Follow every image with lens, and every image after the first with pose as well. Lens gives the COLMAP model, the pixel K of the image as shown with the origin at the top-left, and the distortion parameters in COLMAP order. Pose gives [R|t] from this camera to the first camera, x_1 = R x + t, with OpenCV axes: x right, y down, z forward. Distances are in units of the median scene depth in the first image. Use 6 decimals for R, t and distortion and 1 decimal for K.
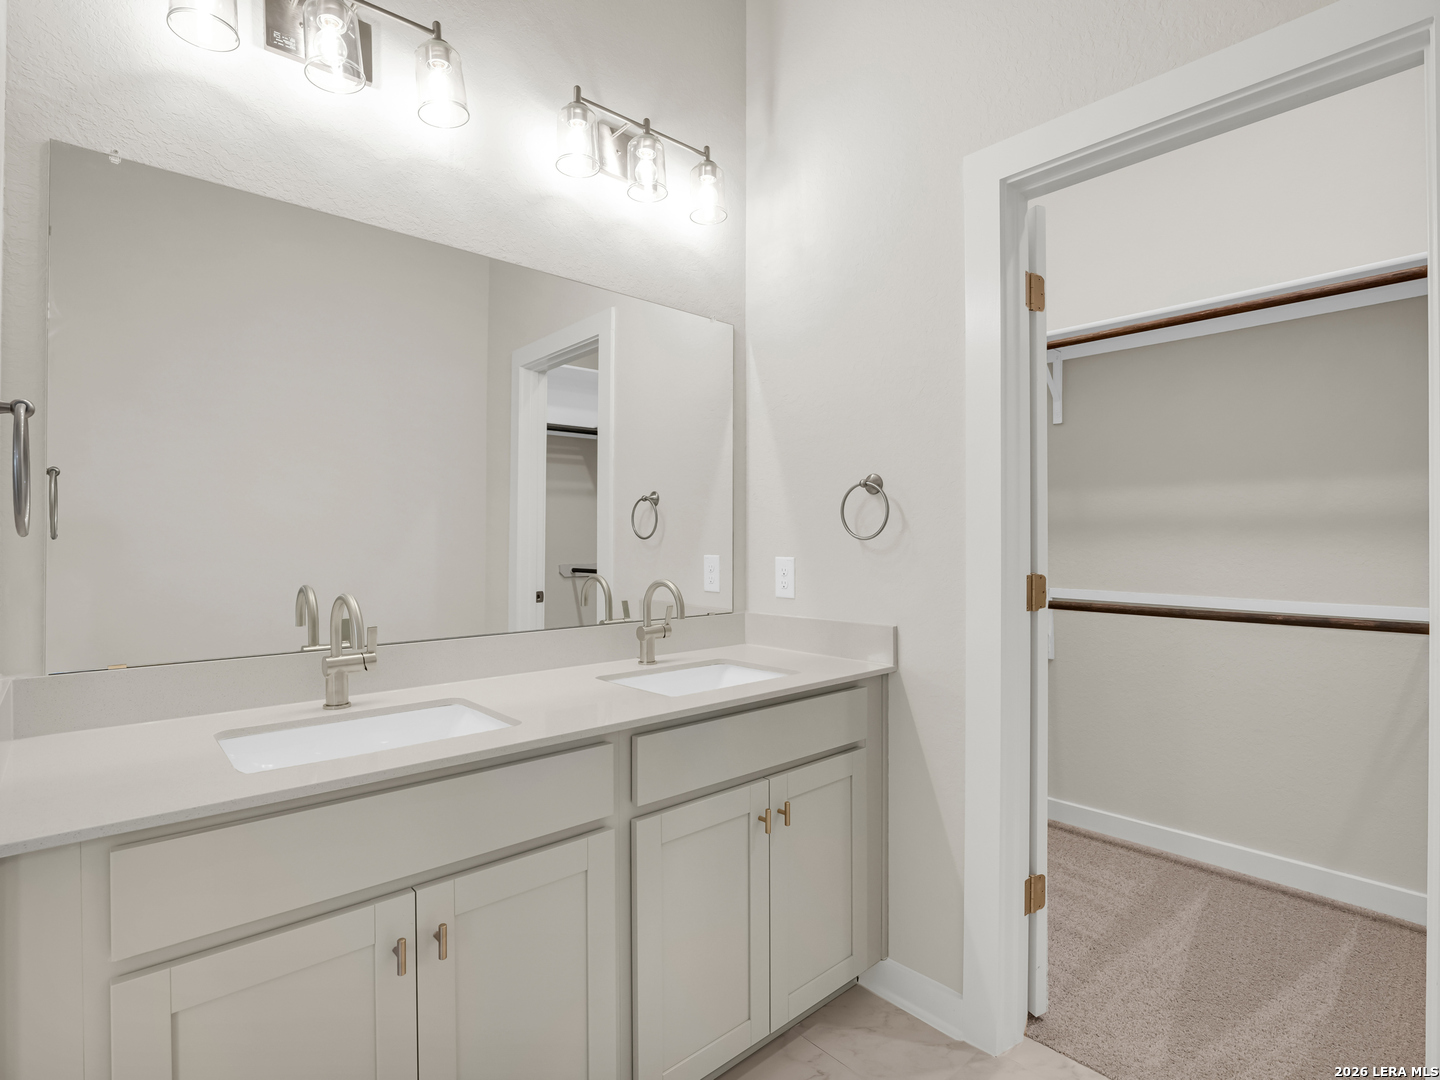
lens RADIAL K [[727.3, 0, 720.0], [0, 727.3, 540.0], [0, 0, 1]] dist [0.000009, 0.000180]
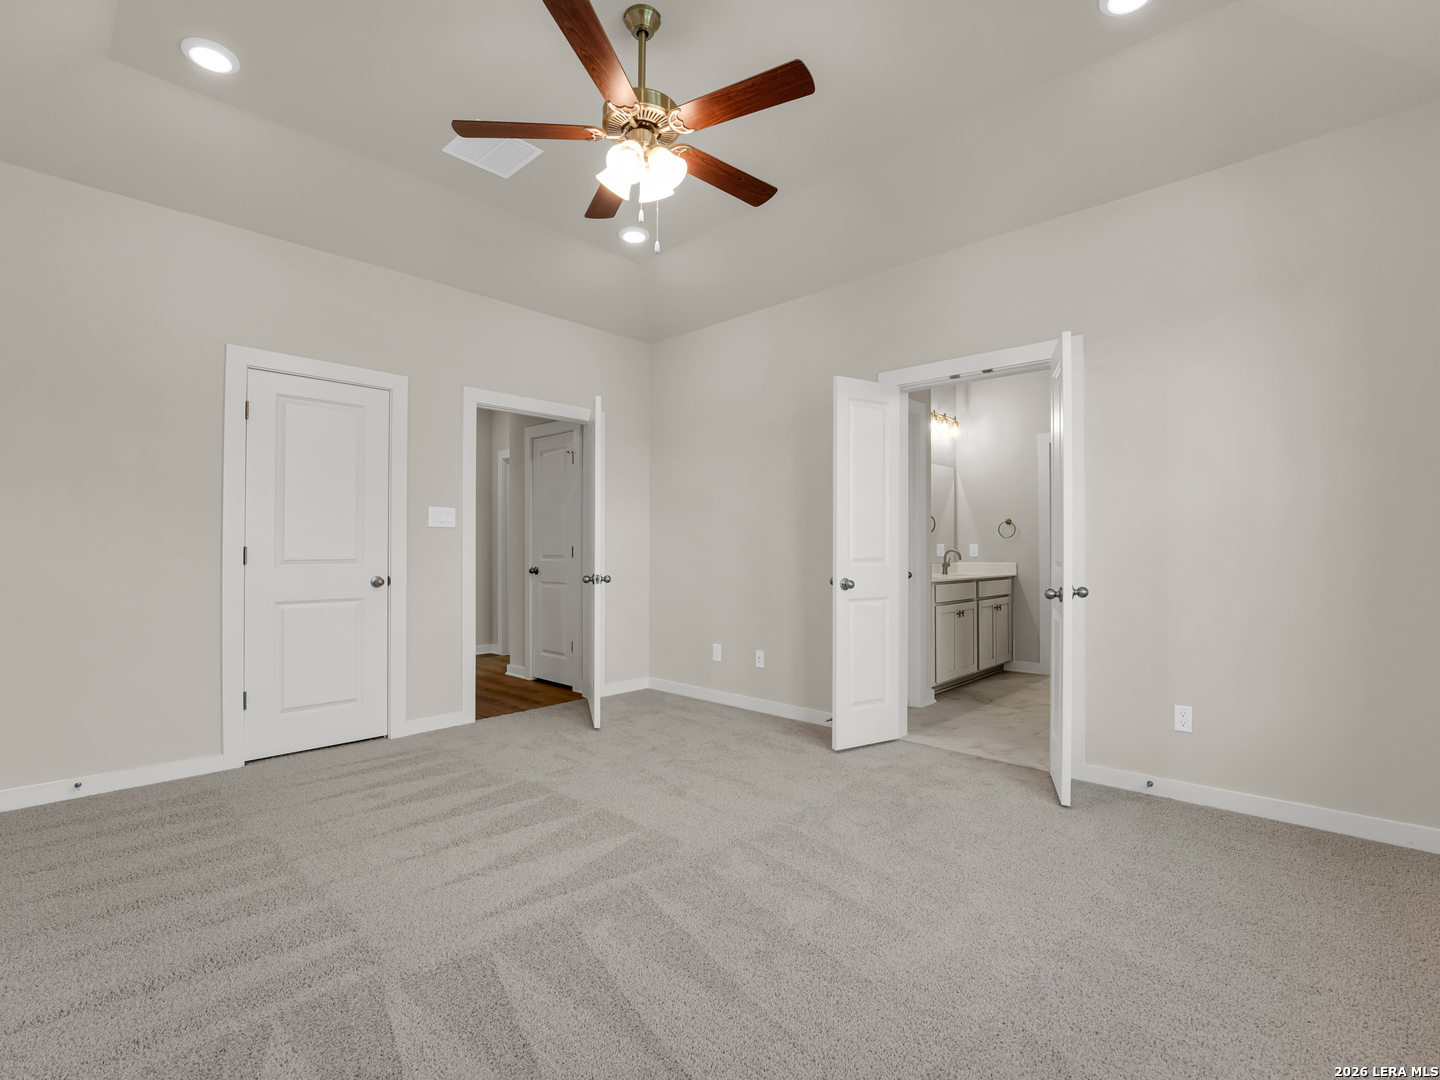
lens RADIAL K [[676.3, 0, 717.8], [0, 676.3, 545.1], [0, 0, 1]] dist [-0.021810, 0.000549]
pose [[0.997048, 0.005579, 0.076575, -1.469767], [-0.005159, 0.999971, -0.005683, 0.061698], [-0.076604, 0.005271, 0.997048, -2.163661]]
